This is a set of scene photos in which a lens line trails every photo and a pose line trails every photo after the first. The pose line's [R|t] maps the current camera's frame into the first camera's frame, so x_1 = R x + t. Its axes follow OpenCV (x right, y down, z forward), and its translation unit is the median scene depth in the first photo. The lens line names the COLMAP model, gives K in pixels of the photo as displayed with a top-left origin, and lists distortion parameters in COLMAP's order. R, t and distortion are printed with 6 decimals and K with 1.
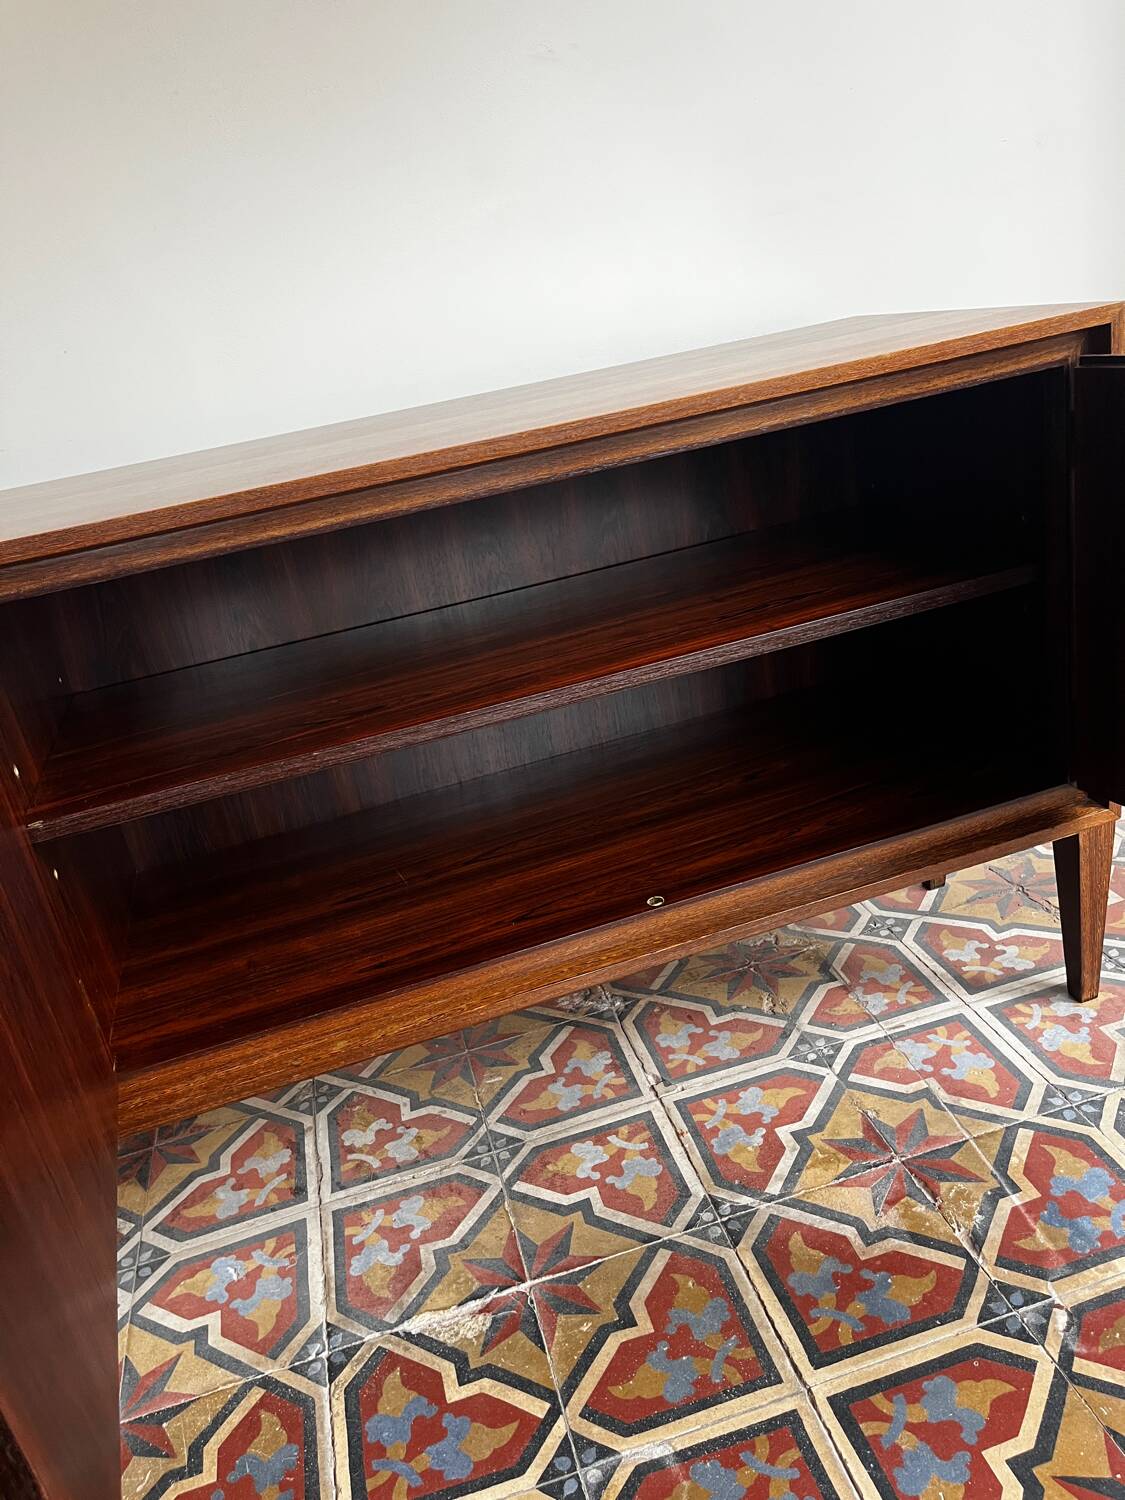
lens RADIAL K [[1135.4, 0, 565.7], [0, 1135.4, 743.4], [0, 0, 1]] dist [0.057368, -0.081589]
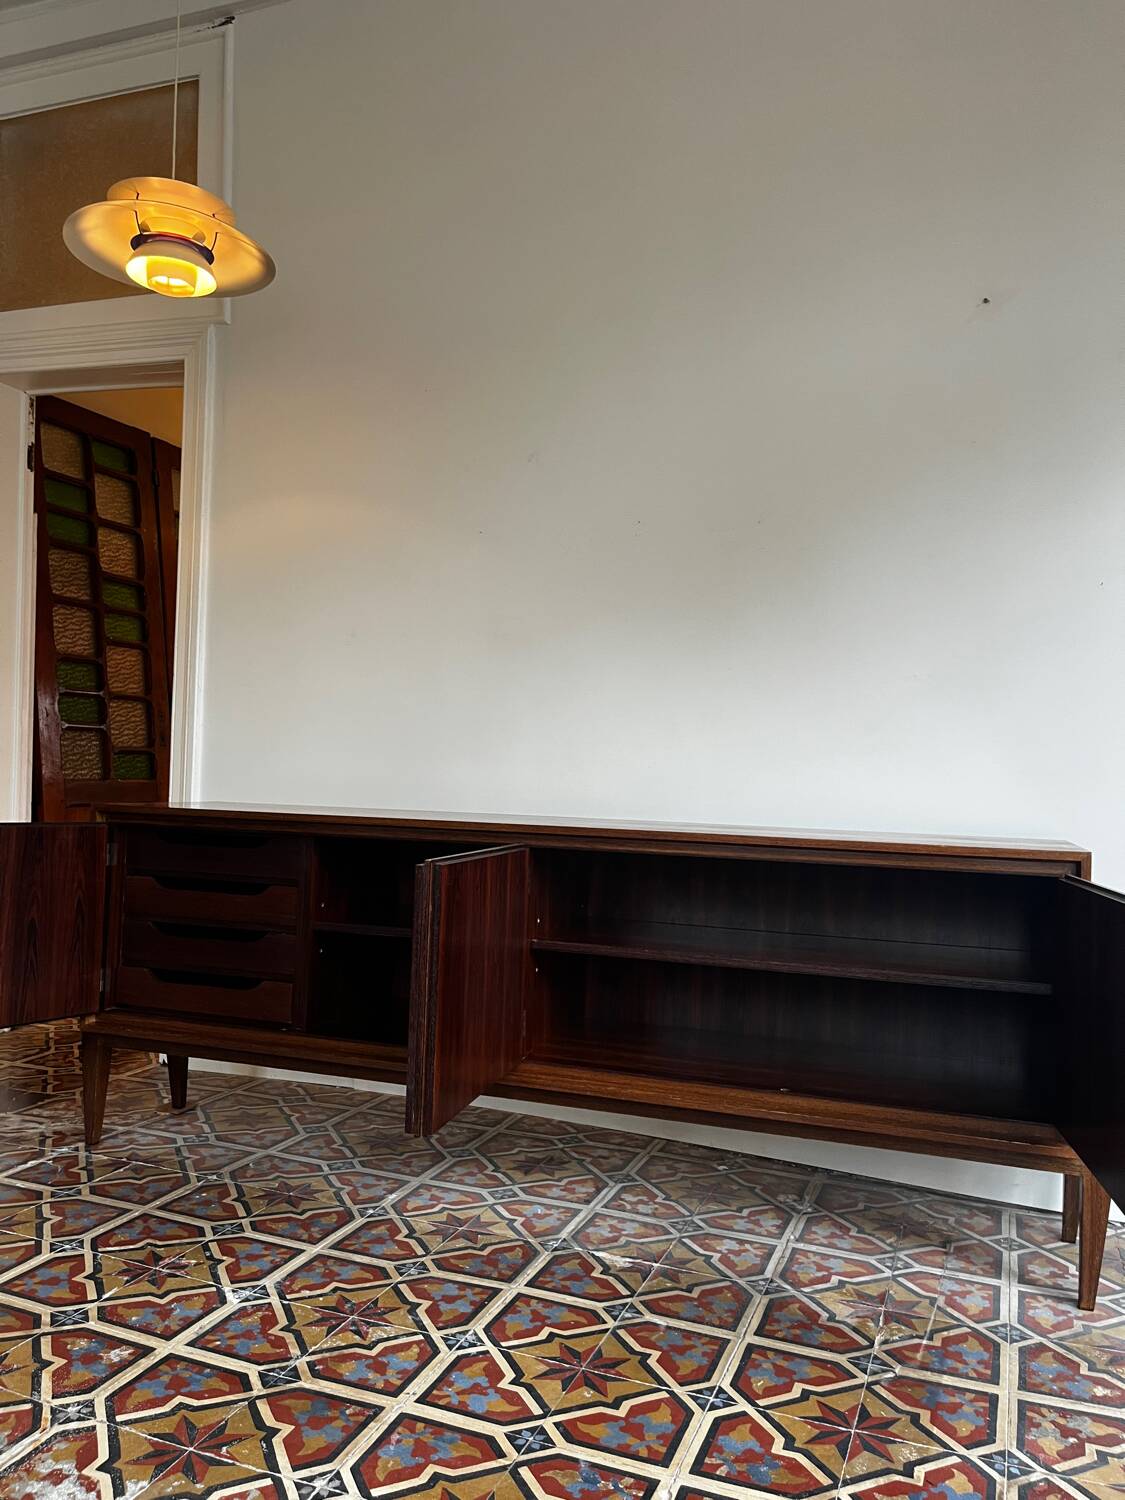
lens RADIAL K [[1135.4, 0, 561.2], [0, 1135.4, 745.5], [0, 0, 1]] dist [0.057368, -0.081589]
pose [[0.799460, 0.183939, -0.571866, 0.703953], [-0.374313, 0.897101, -0.234734, 0.194764], [0.469845, 0.401717, 0.786046, -0.825735]]
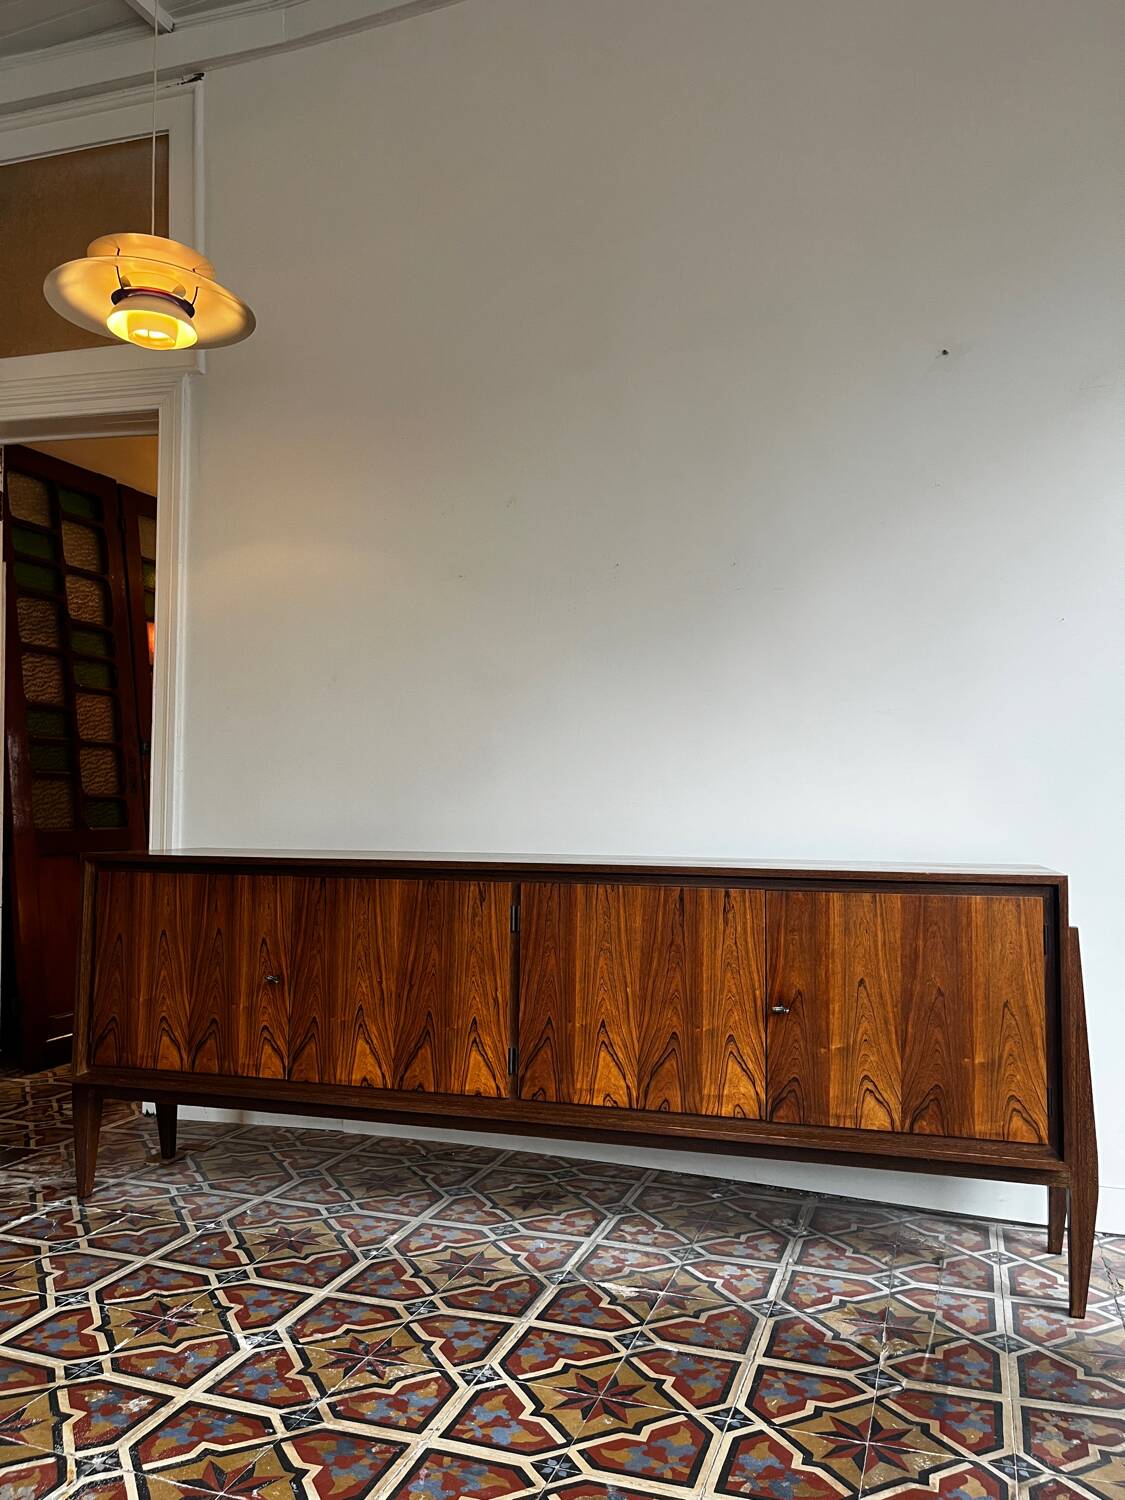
lens RADIAL K [[1135.4, 0, 571.6], [0, 1135.4, 751.0], [0, 0, 1]] dist [0.057368, -0.081589]
pose [[0.830343, 0.151795, -0.536180, 0.676841], [-0.342297, 0.898201, -0.275805, 0.223581], [0.439731, 0.412545, 0.797774, -0.894429]]
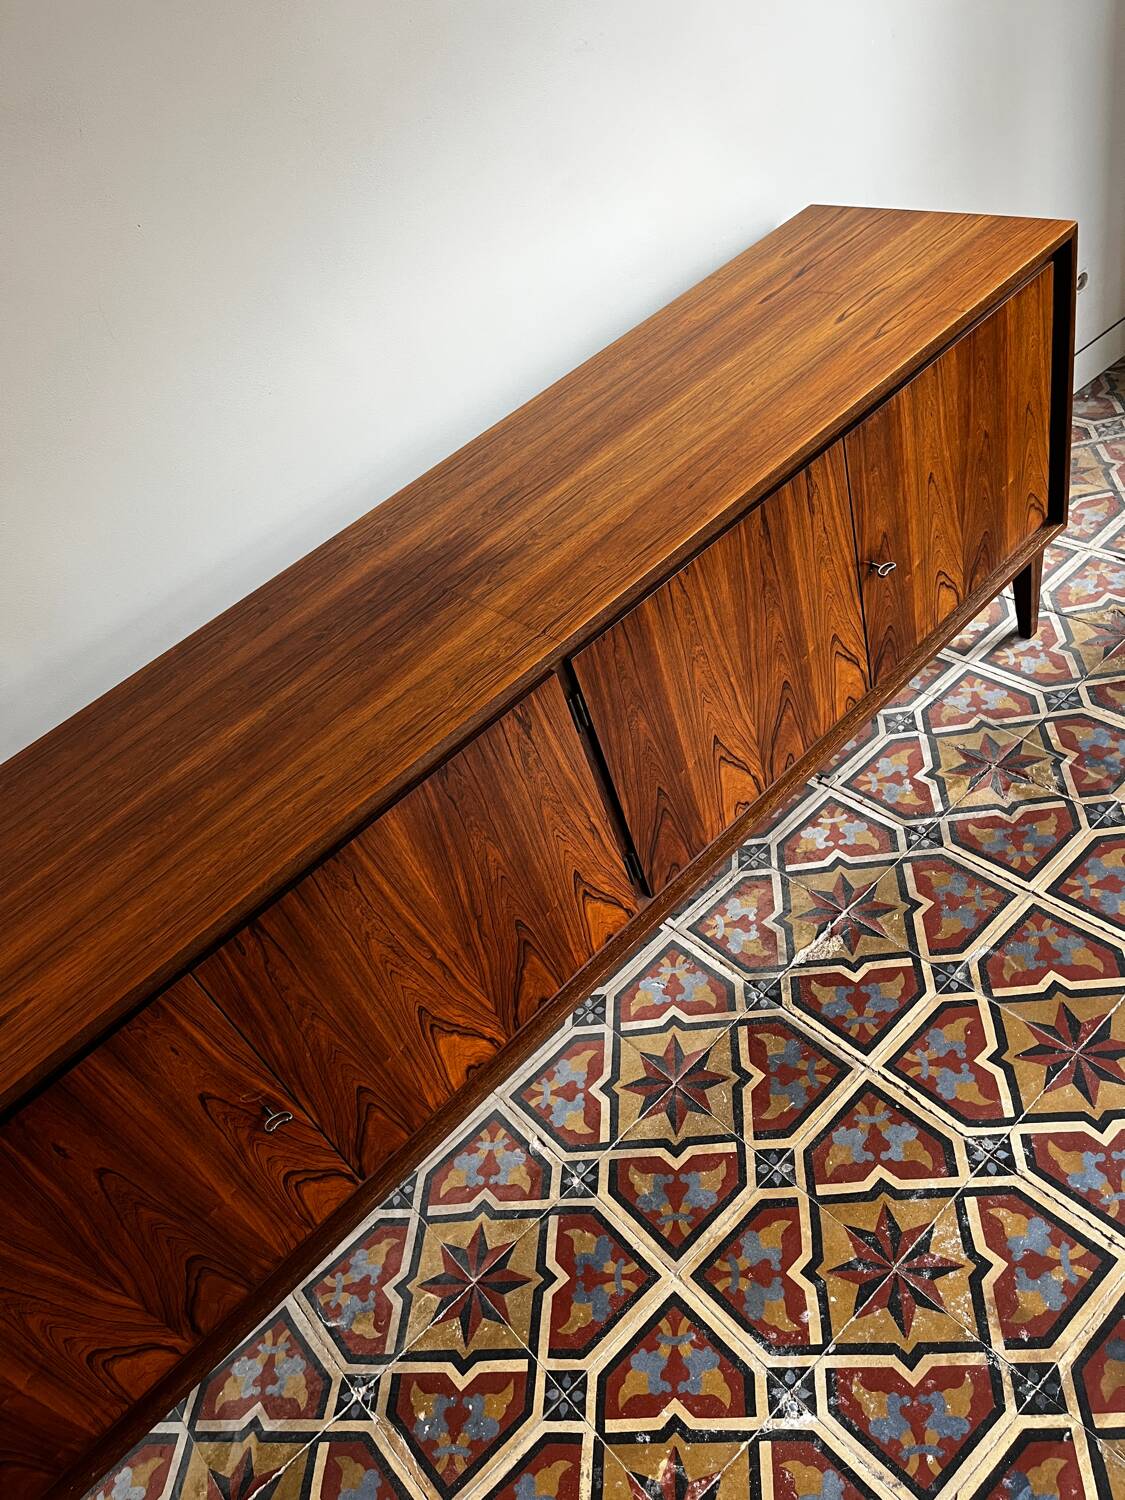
lens RADIAL K [[1135.4, 0, 564.4], [0, 1135.4, 761.2], [0, 0, 1]] dist [0.057368, -0.081589]
pose [[0.892654, -0.353427, 0.279746, -0.725987], [0.266778, 0.914518, 0.304116, -0.314411], [-0.363316, -0.196841, 0.910634, -0.290447]]
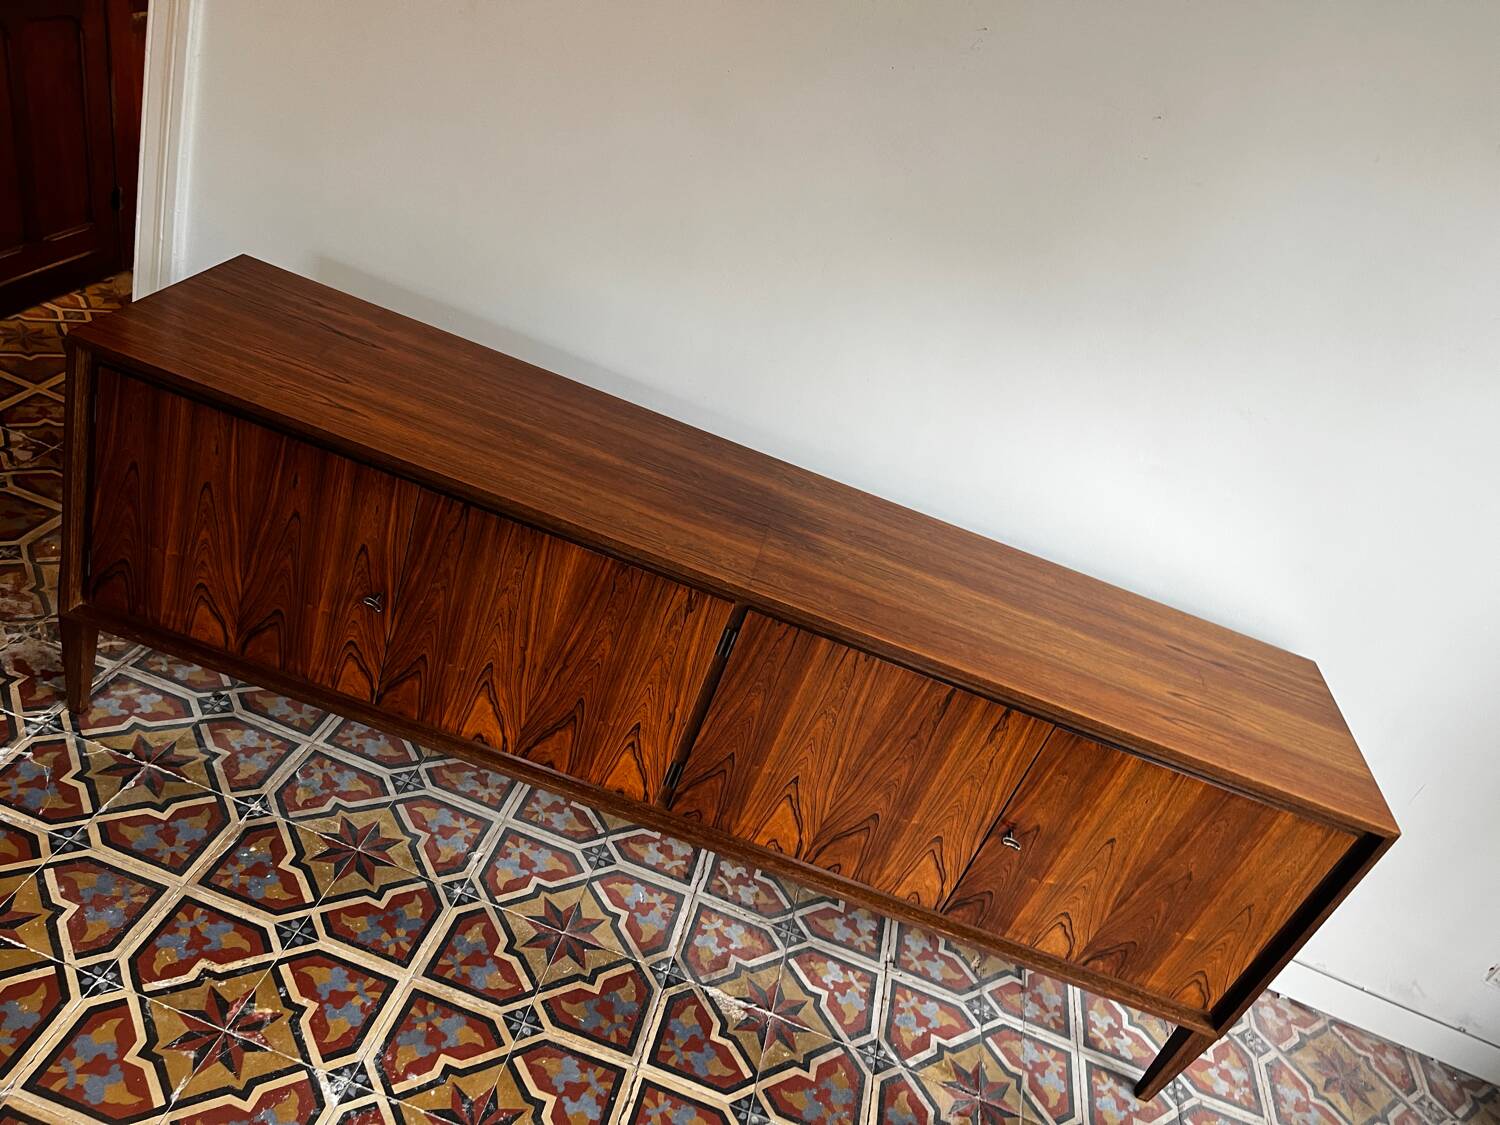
lens RADIAL K [[1135.4, 0, 749.0], [0, 1135.4, 583.1], [0, 0, 1]] dist [0.057368, -0.081589]
pose [[0.787720, 0.604558, -0.118349, -0.242912], [-0.580054, 0.792591, 0.187980, -0.368354], [0.207447, -0.079427, 0.975017, -0.681513]]
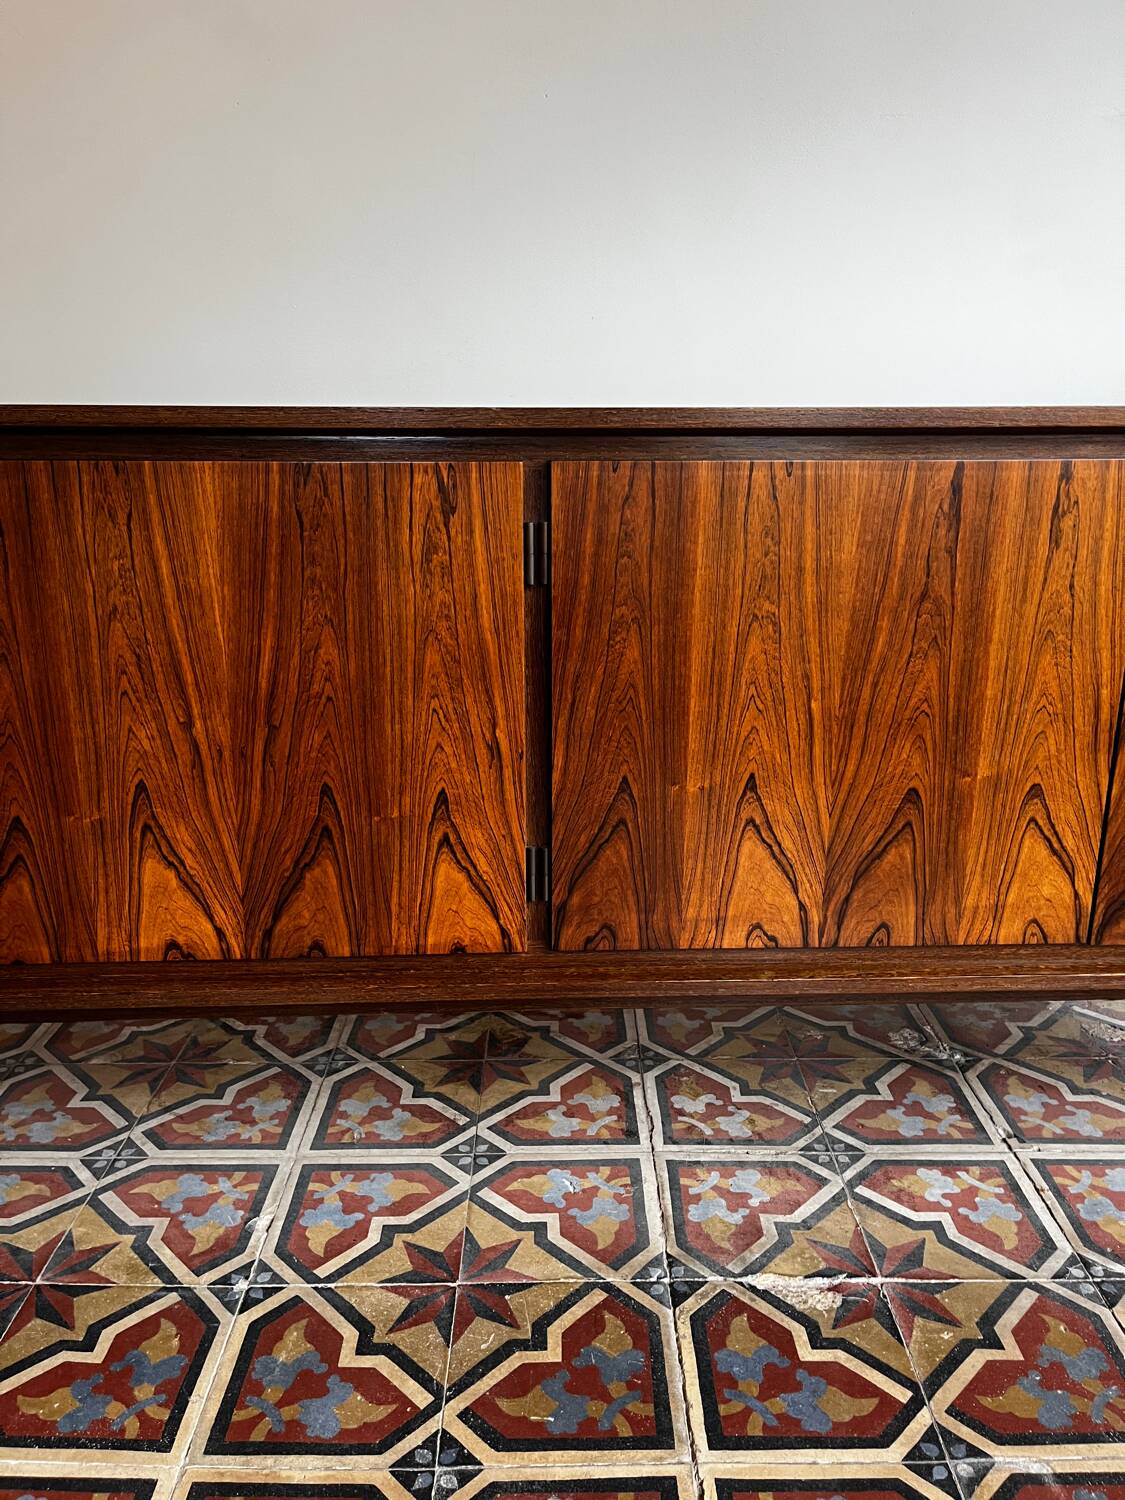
lens RADIAL K [[1135.4, 0, 559.7], [0, 1135.4, 760.5], [0, 0, 1]] dist [0.057368, -0.081589]
pose [[0.956864, 0.228981, -0.178827, -0.203197], [-0.243247, 0.967974, -0.062109, 0.162497], [0.158878, 0.102929, 0.981918, -0.034095]]
